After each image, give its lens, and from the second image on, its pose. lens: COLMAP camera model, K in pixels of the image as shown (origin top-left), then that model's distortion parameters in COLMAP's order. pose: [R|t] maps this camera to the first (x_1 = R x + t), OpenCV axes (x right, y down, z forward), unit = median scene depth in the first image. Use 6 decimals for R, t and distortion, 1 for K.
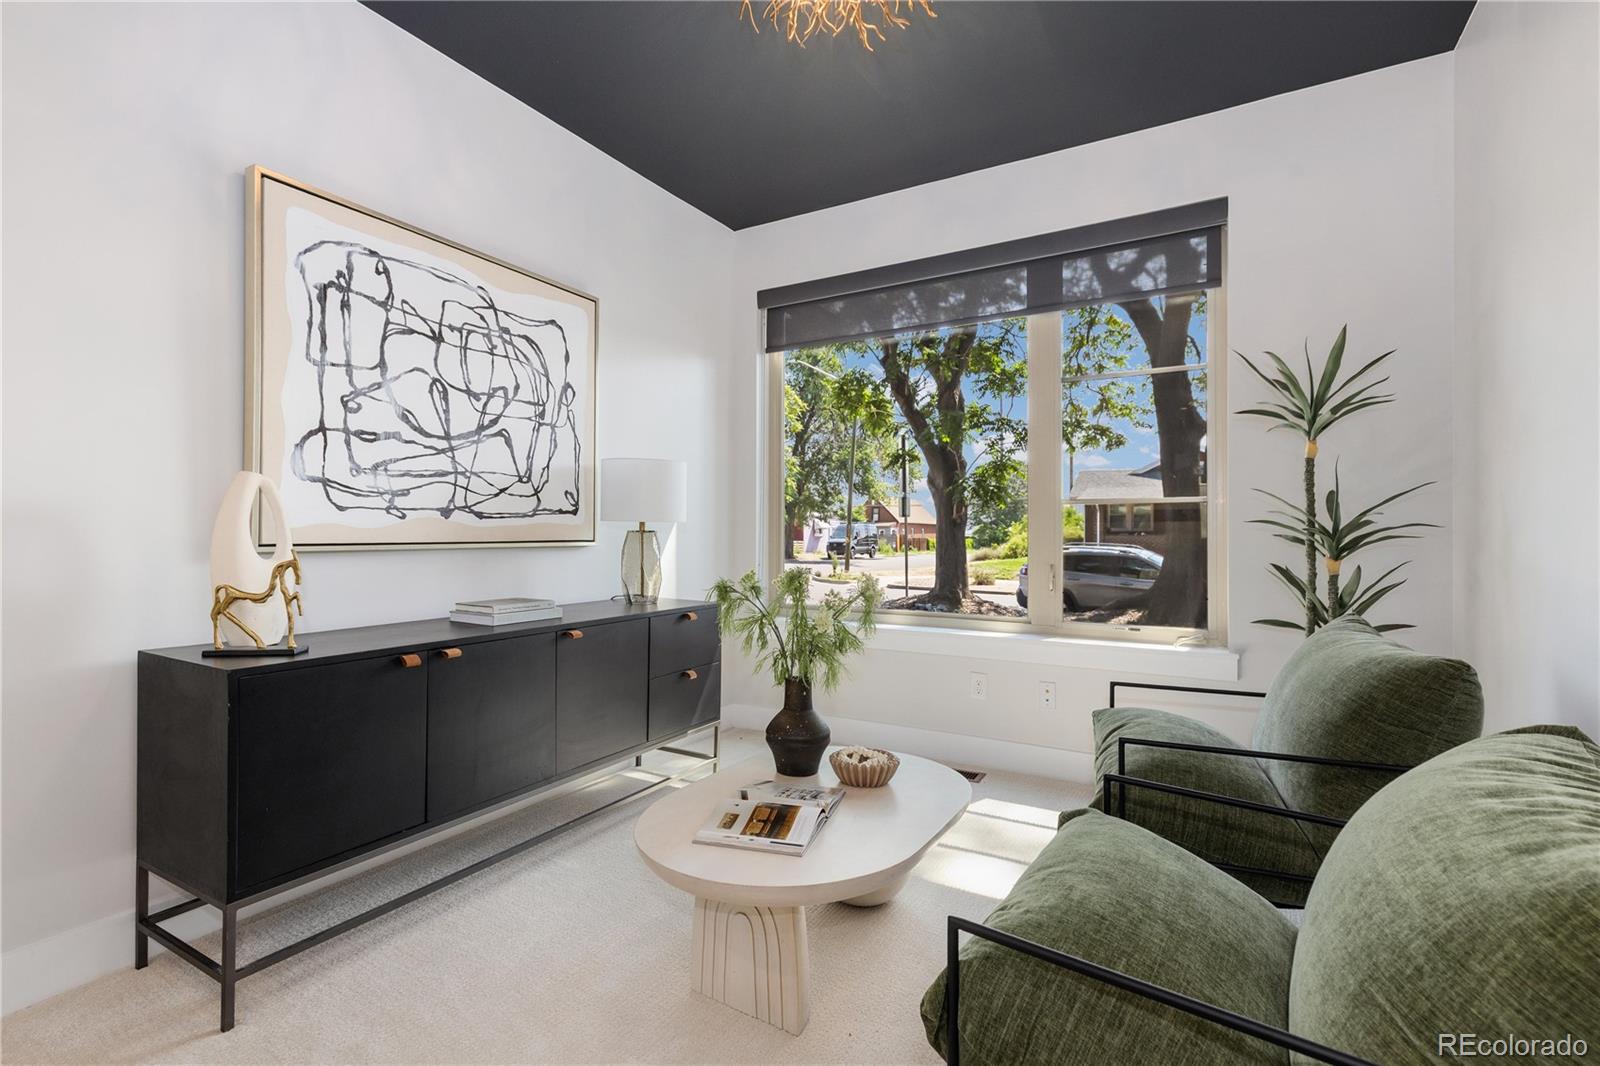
lens RADIAL K [[734.5, 0, 796.9], [0, 734.5, 529.9], [0, 0, 1]] dist [0.015430, -0.003496]
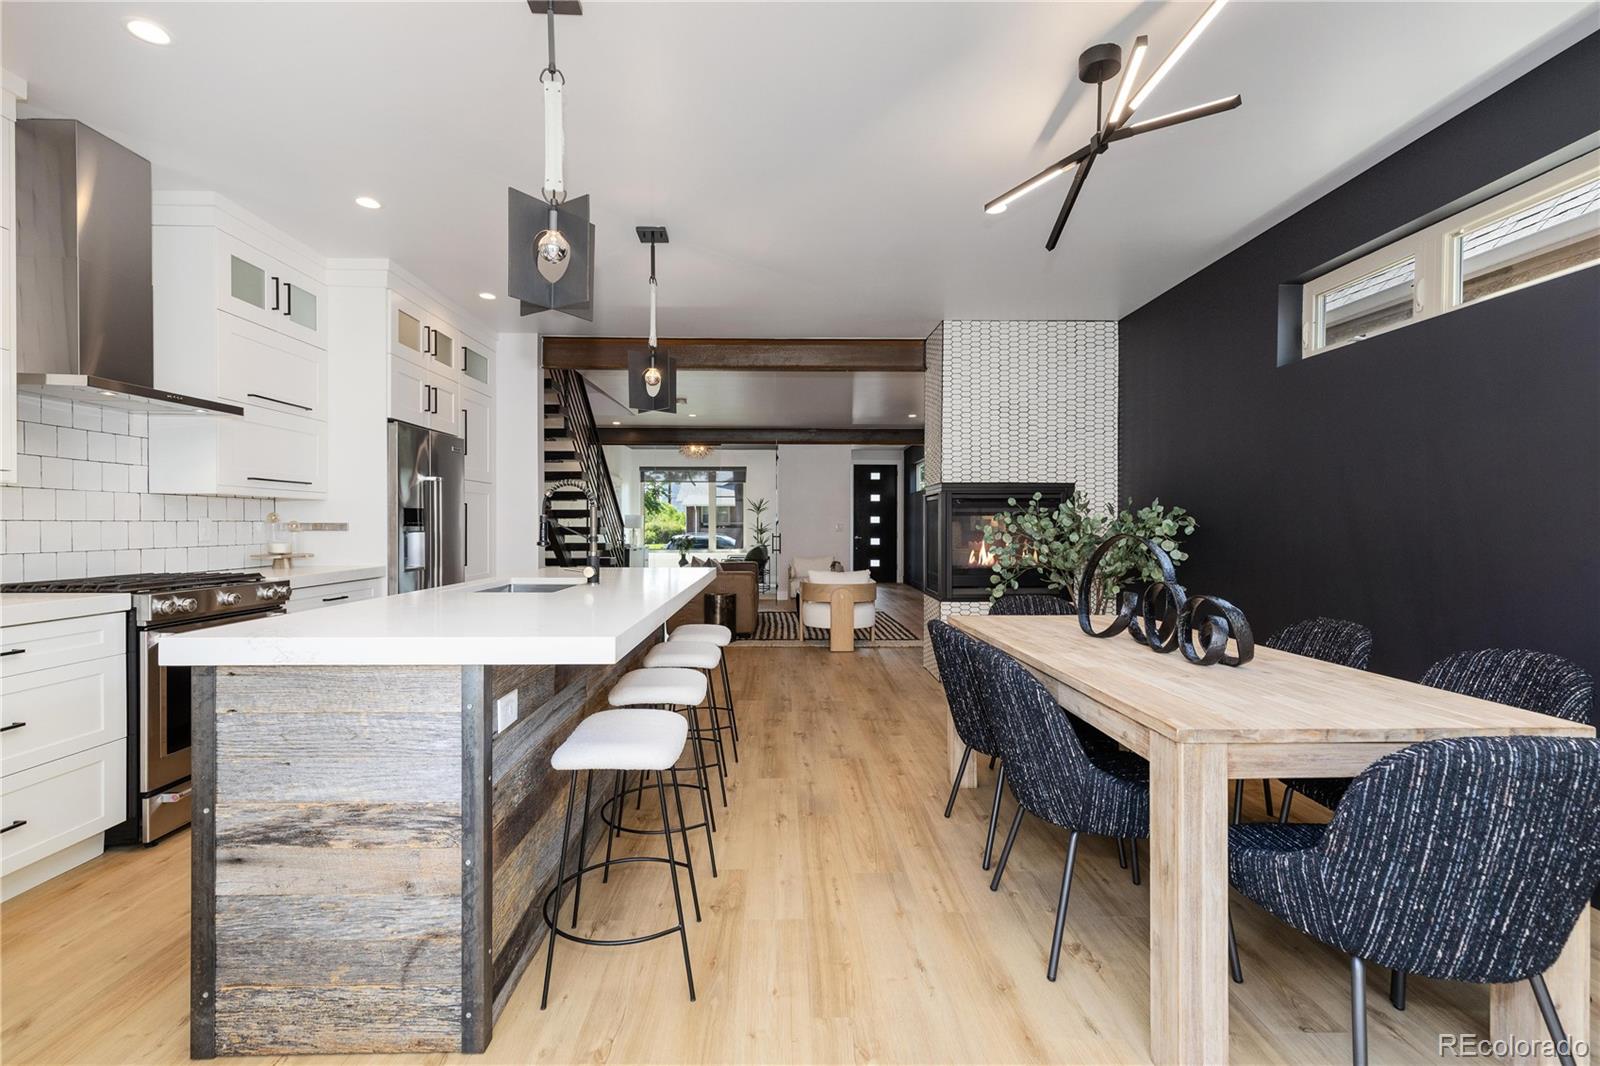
lens RADIAL K [[734.5, 0, 794.7], [0, 734.5, 530.9], [0, 0, 1]] dist [0.015430, -0.003496]
pose [[0.856830, -0.002707, 0.515592, -2.037350], [-0.003240, 0.999938, 0.010634, -0.052341], [-0.515589, -0.010782, 0.856768, -4.093126]]
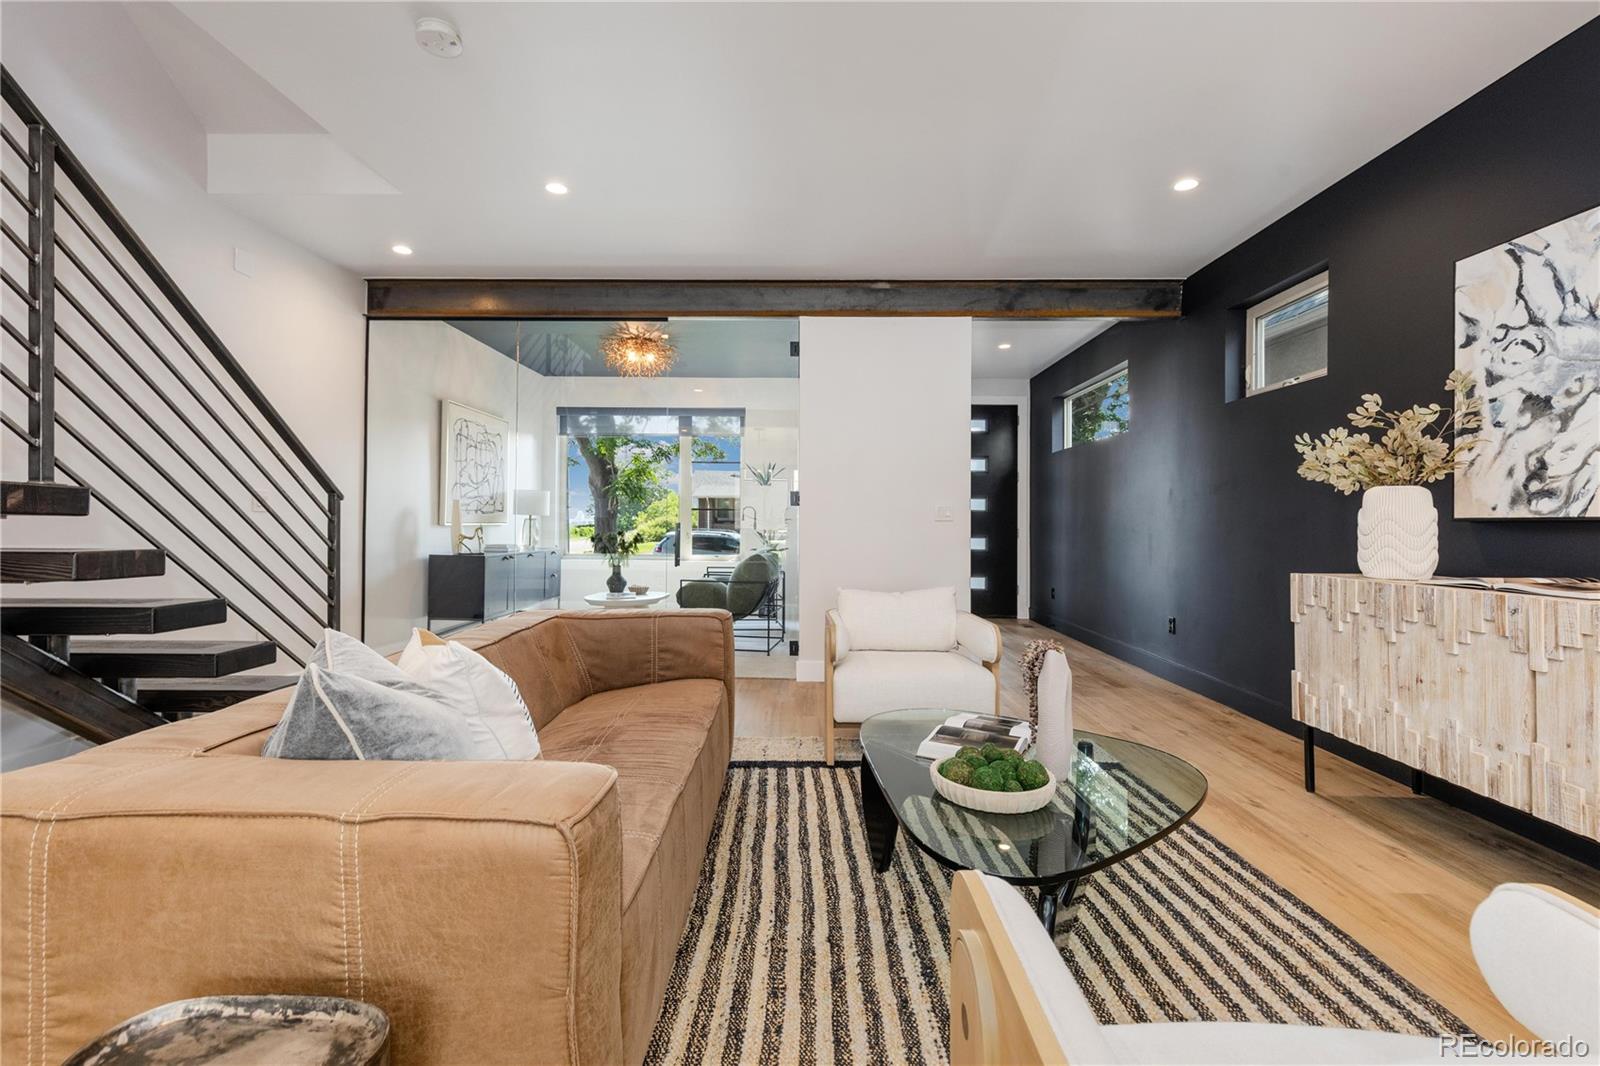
lens RADIAL K [[734.5, 0, 791.3], [0, 734.5, 511.4], [0, 0, 1]] dist [0.015430, -0.003496]
pose [[0.877585, 0.013779, 0.479222, -0.739338], [-0.009481, 0.999890, -0.011388, -0.003721], [-0.479326, 0.005450, 0.877620, -1.859796]]
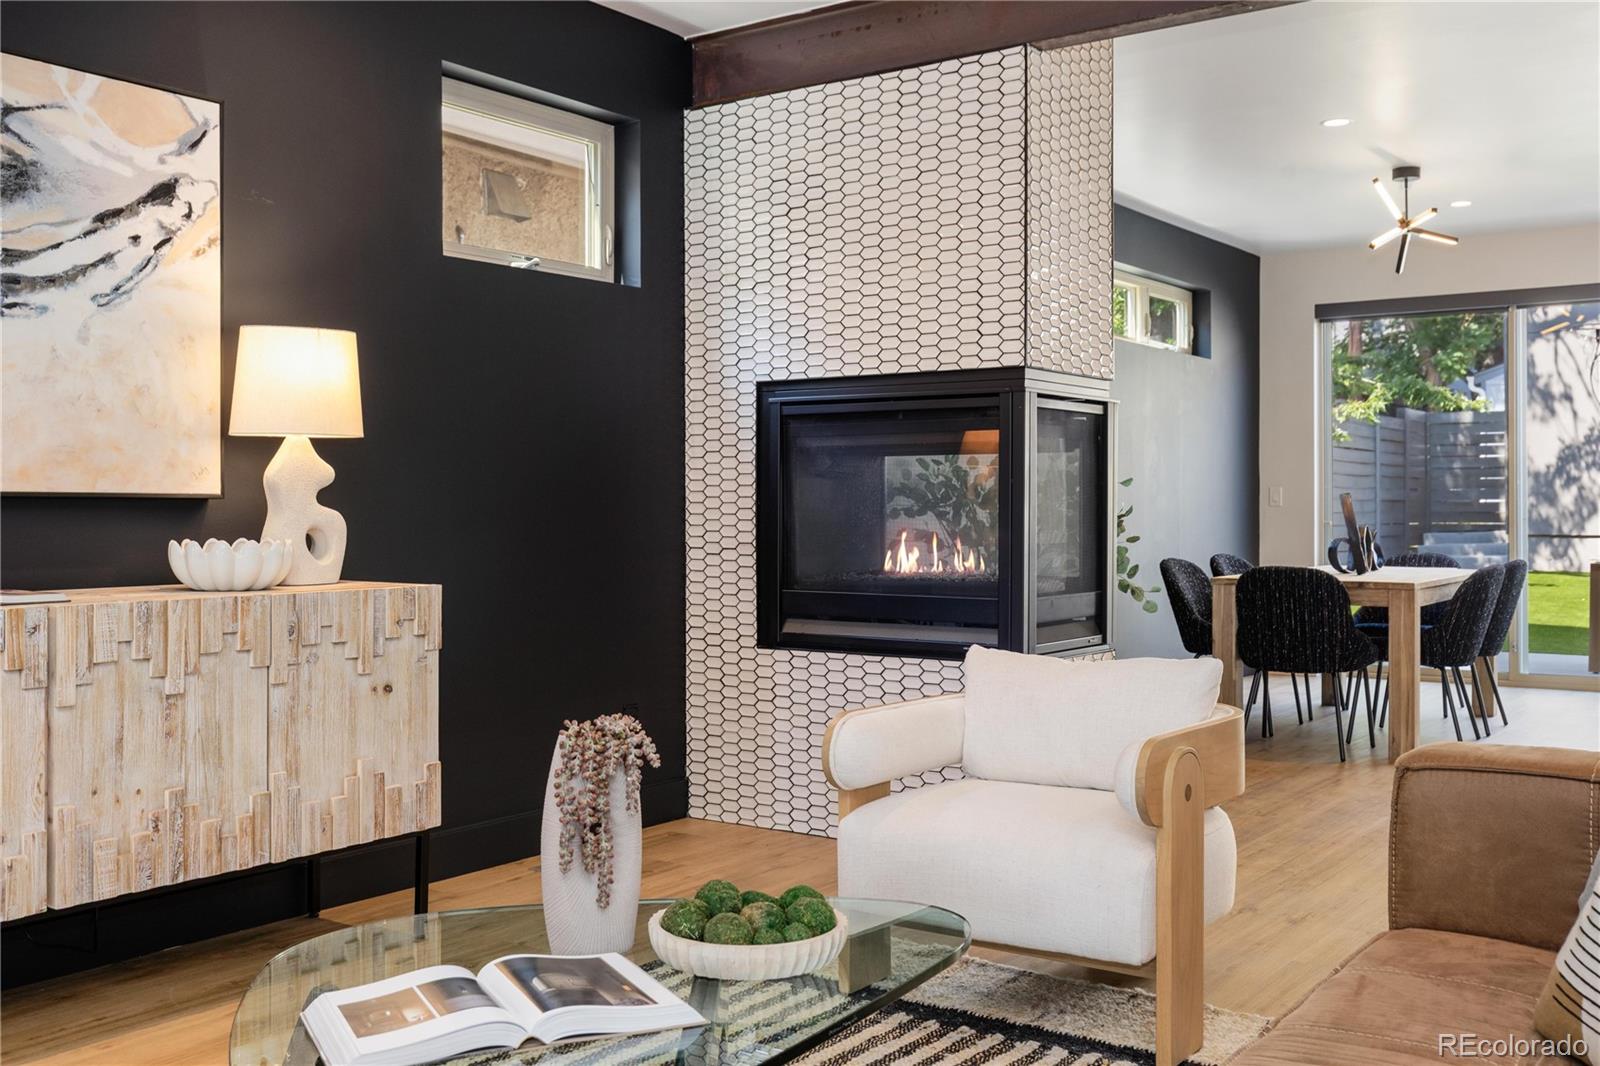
lens RADIAL K [[1576.3, 0, 787.2], [0, 1576.3, 505.5], [0, 0, 1]] dist [0.014450, 0.000000]
pose [[-0.995241, -0.000965, 0.097441, -0.331816], [-0.001342, 0.999992, -0.003807, -0.000751], [-0.097436, -0.003920, -0.995234, -0.390948]]
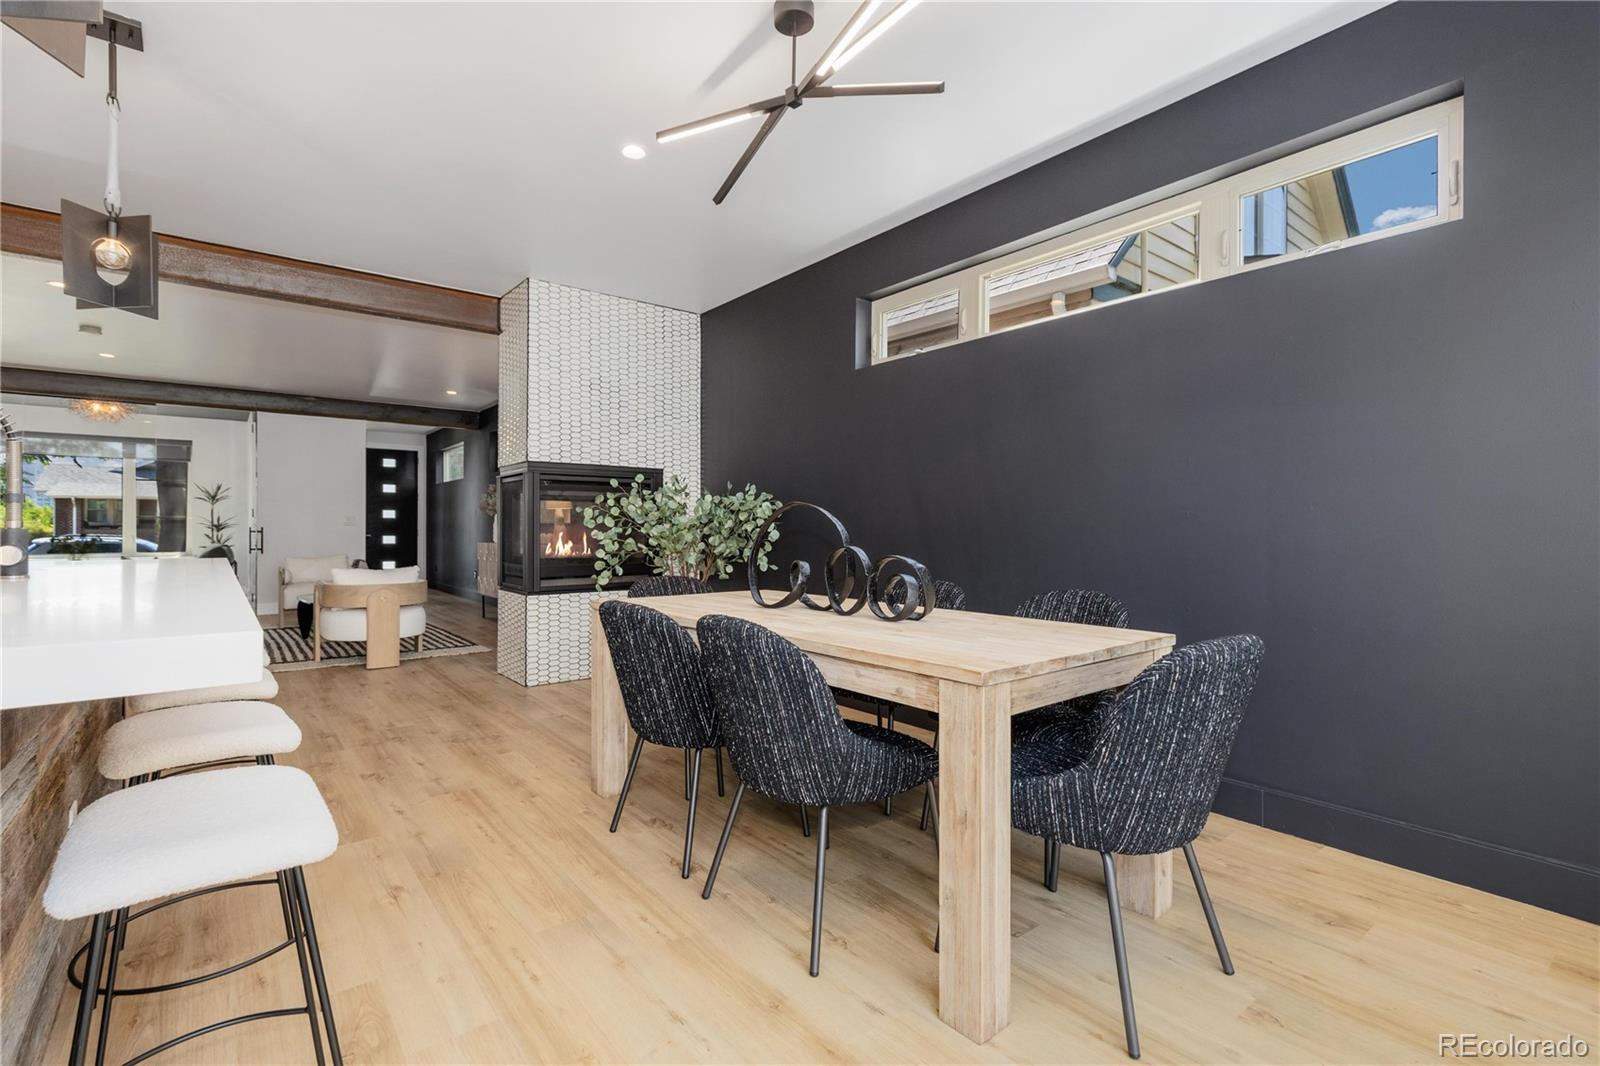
lens RADIAL K [[734.5, 0, 794.5], [0, 734.5, 528.5], [0, 0, 1]] dist [0.015430, -0.003496]
pose [[0.375866, 0.000390, 0.926674, -2.066487], [-0.004431, 0.999989, 0.001376, -0.002419], [-0.926664, -0.004623, 0.375863, -3.825696]]
